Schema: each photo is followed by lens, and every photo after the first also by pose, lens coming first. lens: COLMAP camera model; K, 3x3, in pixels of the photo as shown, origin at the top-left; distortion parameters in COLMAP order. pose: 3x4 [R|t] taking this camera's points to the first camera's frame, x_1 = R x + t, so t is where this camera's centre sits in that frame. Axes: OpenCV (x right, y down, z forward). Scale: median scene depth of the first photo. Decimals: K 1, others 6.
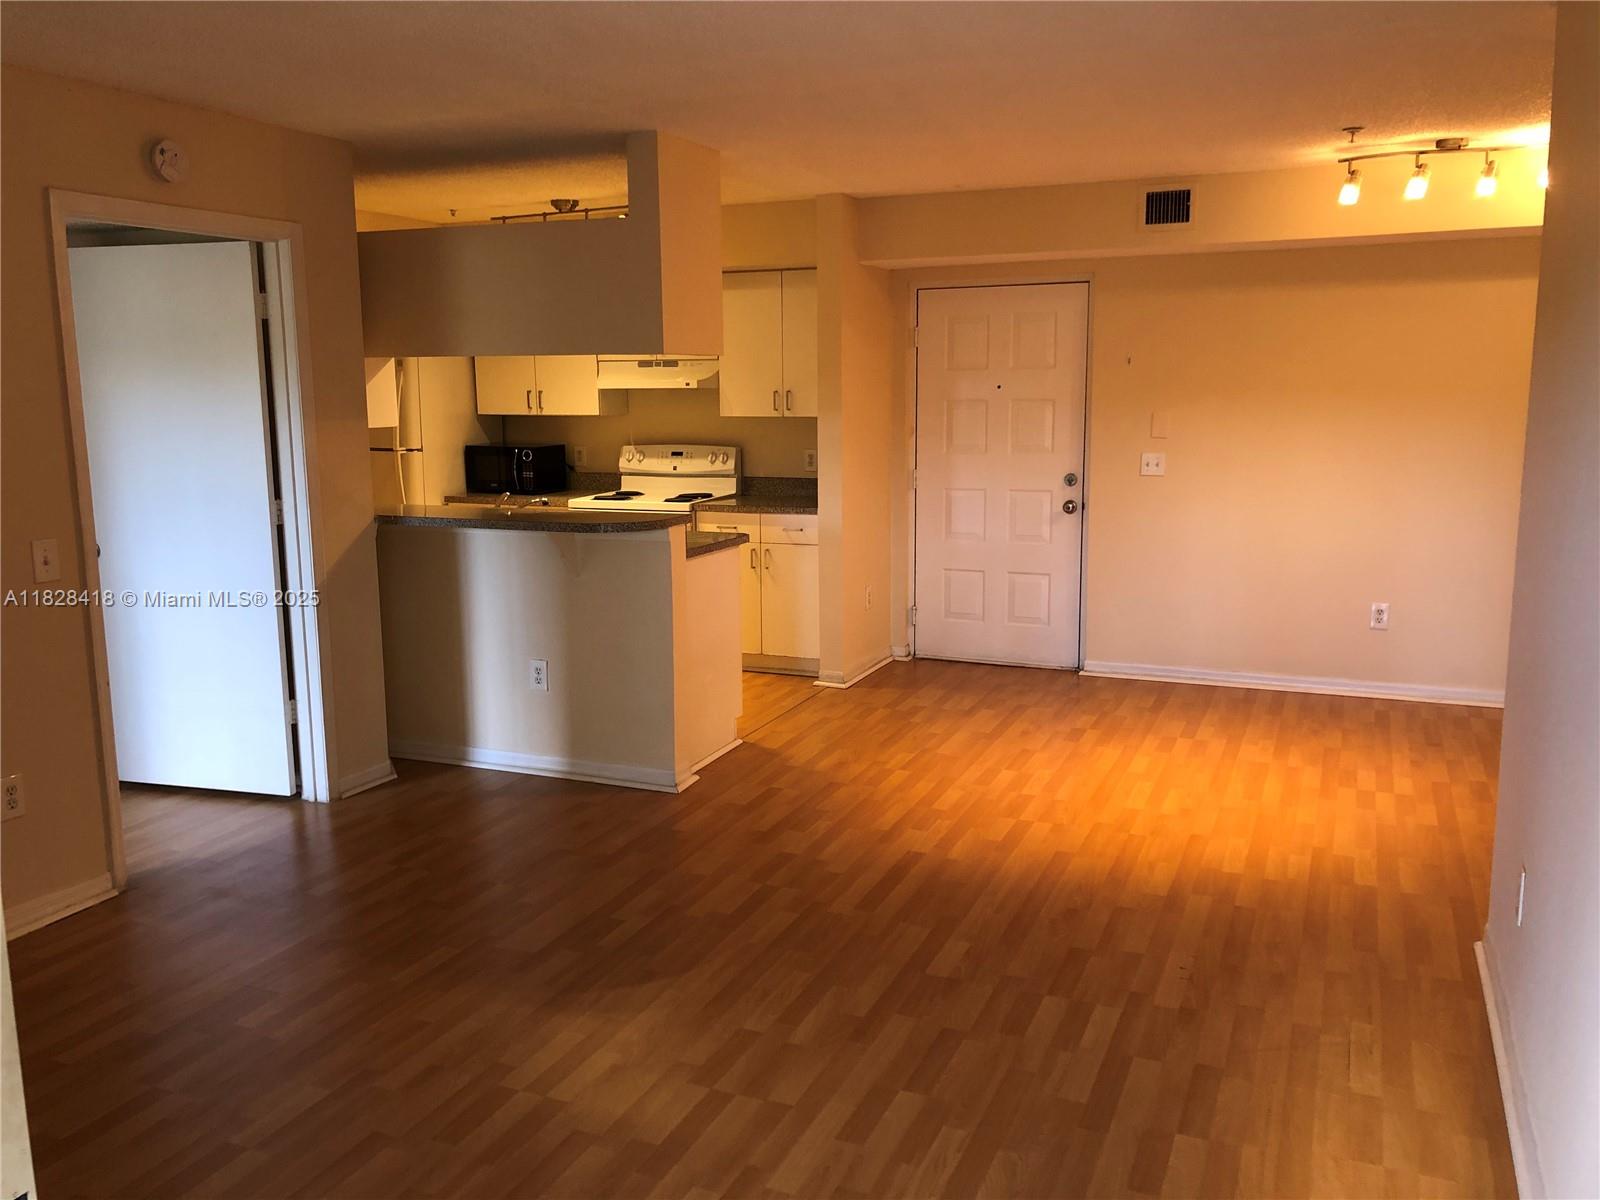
lens RADIAL K [[1300.4, 0, 789.6], [0, 1300.4, 595.1], [0, 0, 1]] dist [0.075702, -0.129497]
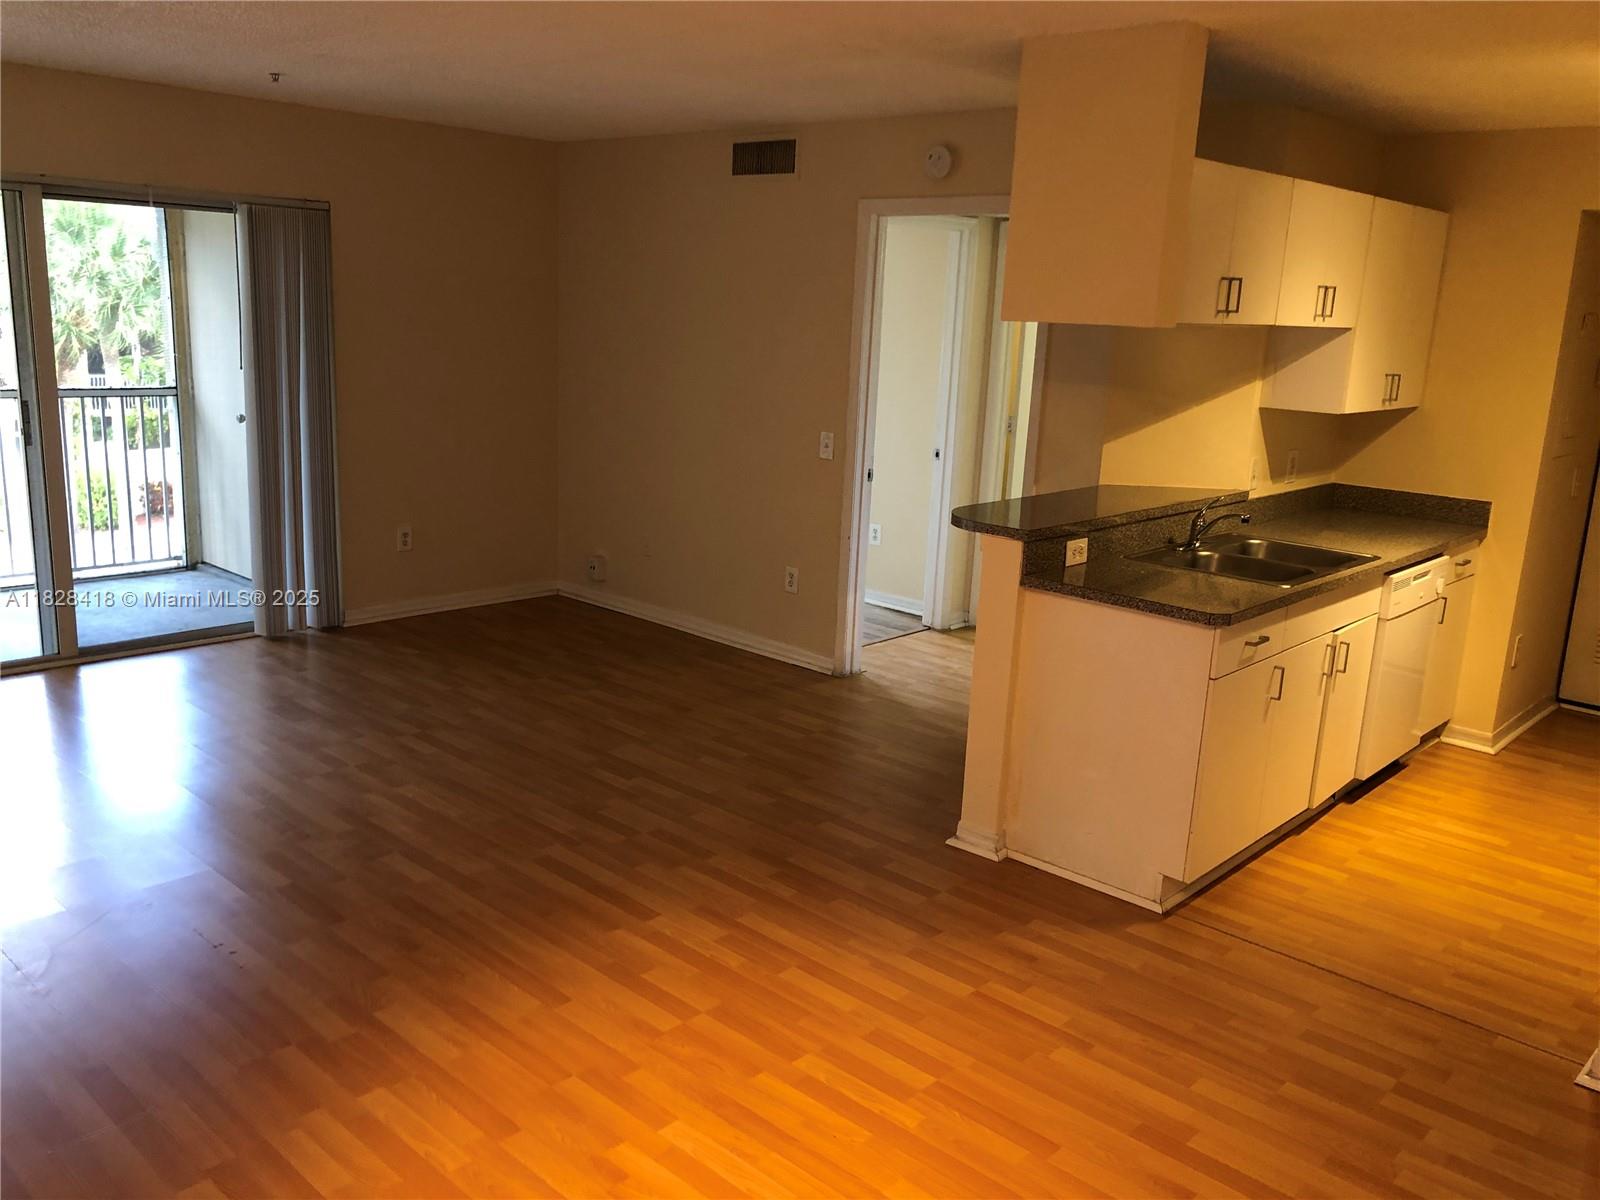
lens RADIAL K [[1300.4, 0, 789.6], [0, 1300.4, 595.1], [0, 0, 1]] dist [0.075702, -0.129497]
pose [[-0.336136, 0.203746, -0.919511, 0.644663], [-0.196040, 0.939798, 0.279906, -0.200956], [0.921184, 0.274348, -0.275957, 1.018997]]
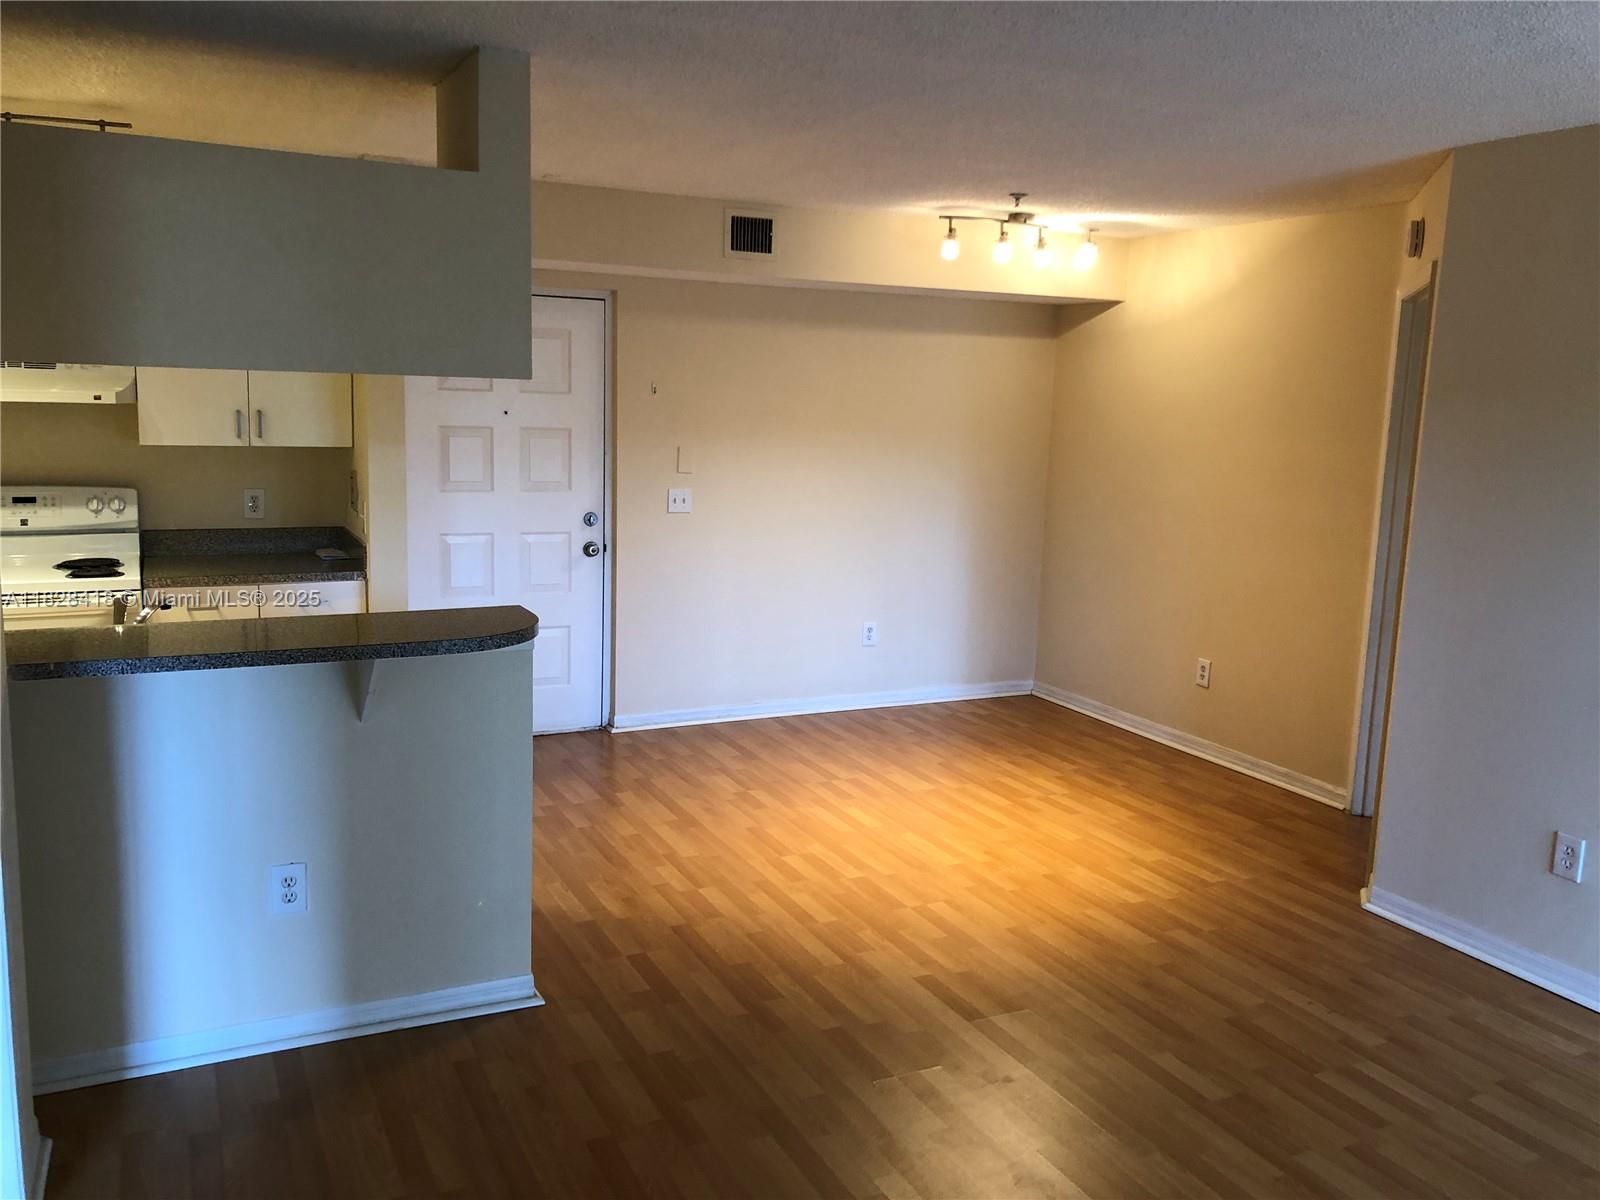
lens RADIAL K [[1300.4, 0, 789.6], [0, 1300.4, 595.1], [0, 0, 1]] dist [0.075702, -0.129497]
pose [[0.648489, -0.088216, 0.756095, -0.477668], [0.086641, 0.995361, 0.041821, -0.078449], [-0.756277, 0.038388, 0.653124, 0.401154]]
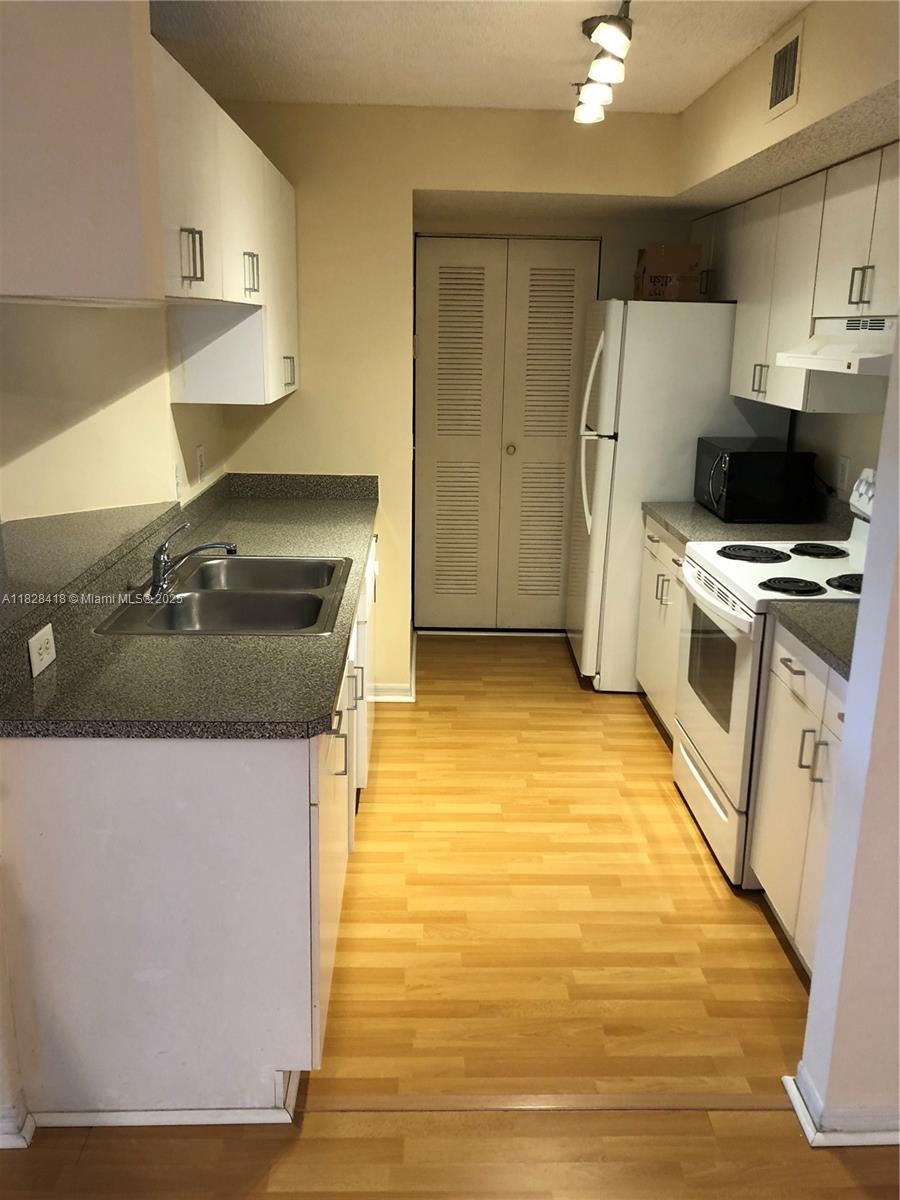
lens RADIAL K [[988.3, 0, 447.2], [0, 988.3, 582.1], [0, 0, 1]] dist [0.004902, 0.001873]
pose [[0.417721, 0.241677, -0.875844, 0.273596], [-0.168306, 0.967873, 0.186800, -0.166740], [0.892851, 0.069379, 0.444976, 0.923398]]
